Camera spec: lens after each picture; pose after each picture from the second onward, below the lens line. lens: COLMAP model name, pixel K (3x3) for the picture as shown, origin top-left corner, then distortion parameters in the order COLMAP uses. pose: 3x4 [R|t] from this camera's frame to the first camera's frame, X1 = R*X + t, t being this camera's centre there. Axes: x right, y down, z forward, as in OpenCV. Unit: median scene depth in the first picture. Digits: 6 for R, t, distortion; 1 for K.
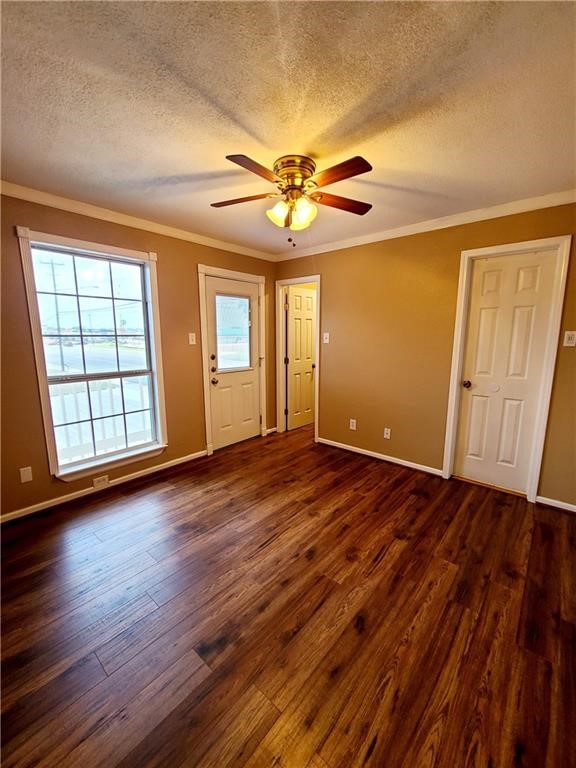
lens RADIAL K [[318.4, 0, 287.7], [0, 318.4, 386.8], [0, 0, 1]] dist [-0.008273, 0.008180]
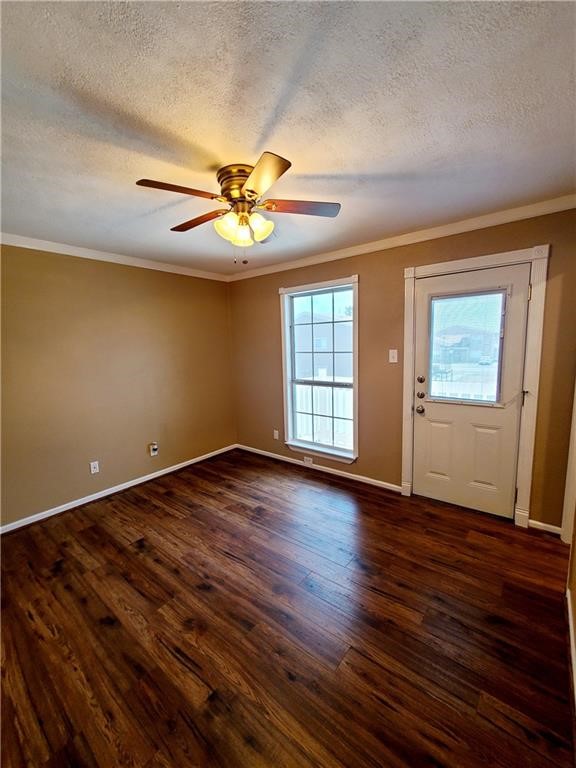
lens RADIAL K [[318.4, 0, 287.7], [0, 318.4, 386.8], [0, 0, 1]] dist [-0.008273, 0.008180]
pose [[0.029549, 0.135060, -0.990397, 0.883959], [-0.134958, 0.982296, 0.129929, -0.217538], [0.990411, 0.129823, 0.047253, 1.034356]]
